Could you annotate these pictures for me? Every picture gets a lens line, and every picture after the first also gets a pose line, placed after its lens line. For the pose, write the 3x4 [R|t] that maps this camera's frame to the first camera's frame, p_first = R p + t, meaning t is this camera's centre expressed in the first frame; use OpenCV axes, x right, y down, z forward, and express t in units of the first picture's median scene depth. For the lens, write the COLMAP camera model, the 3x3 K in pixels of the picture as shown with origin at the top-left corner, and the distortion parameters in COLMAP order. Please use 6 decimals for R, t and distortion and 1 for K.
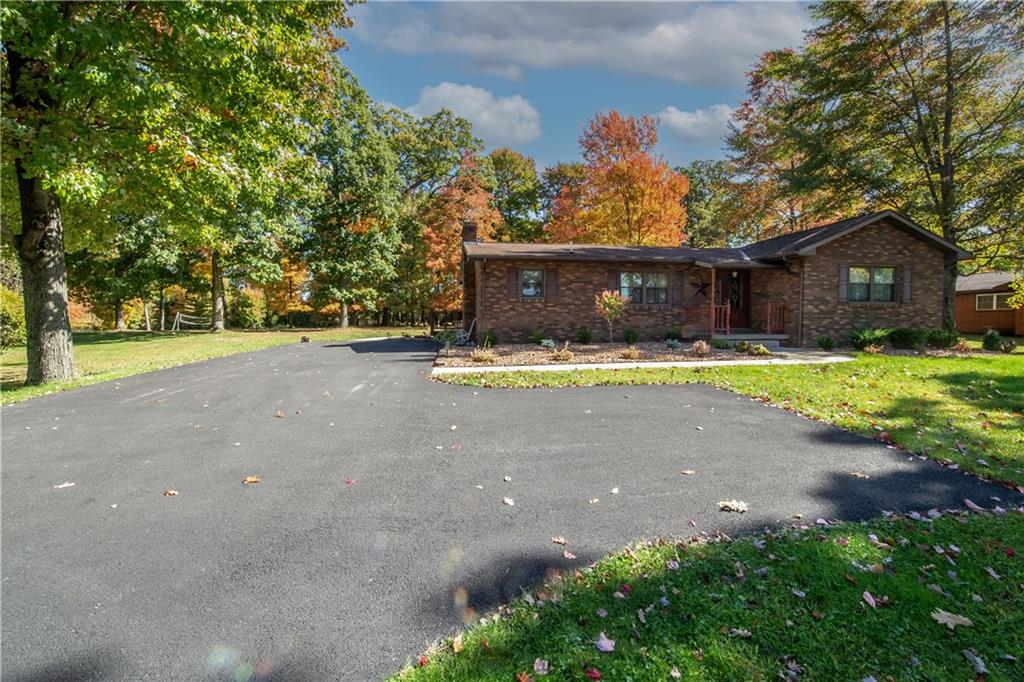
lens RADIAL K [[479.0, 0, 504.5], [0, 479.0, 340.6], [0, 0, 1]] dist [-0.024178, 0.001105]
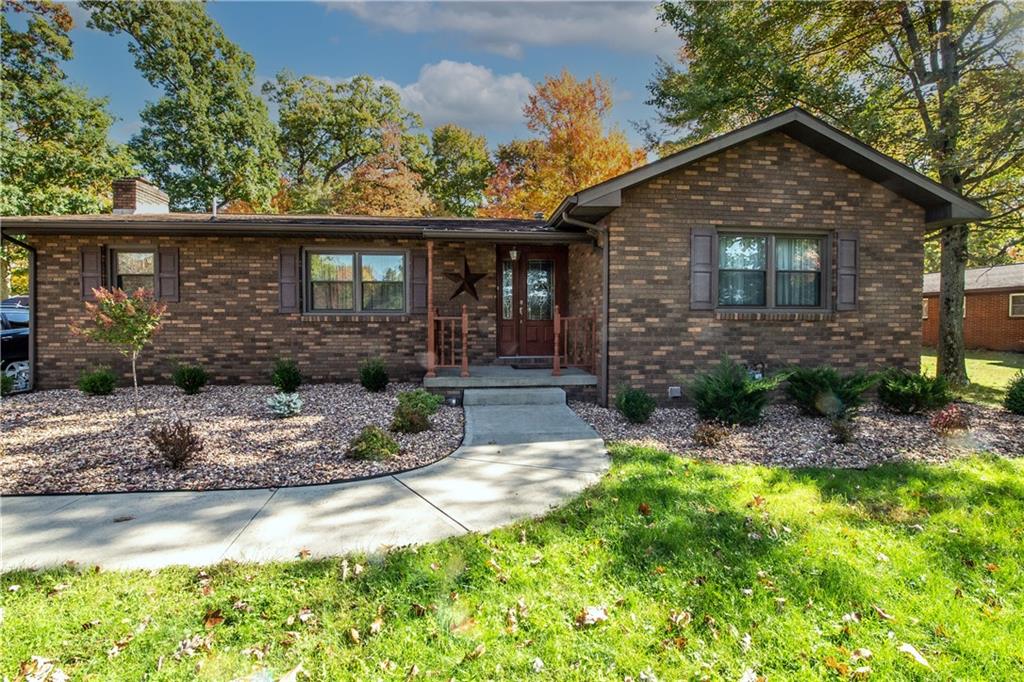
lens RADIAL K [[492.1, 0, 512.0], [0, 492.1, 341.0], [0, 0, 1]] dist [-0.029703, -0.001260]
pose [[0.999449, 0.001247, -0.033156, 0.511404], [-0.001292, 0.999998, -0.001346, -0.046178], [0.033154, 0.001388, 0.999449, 0.476555]]
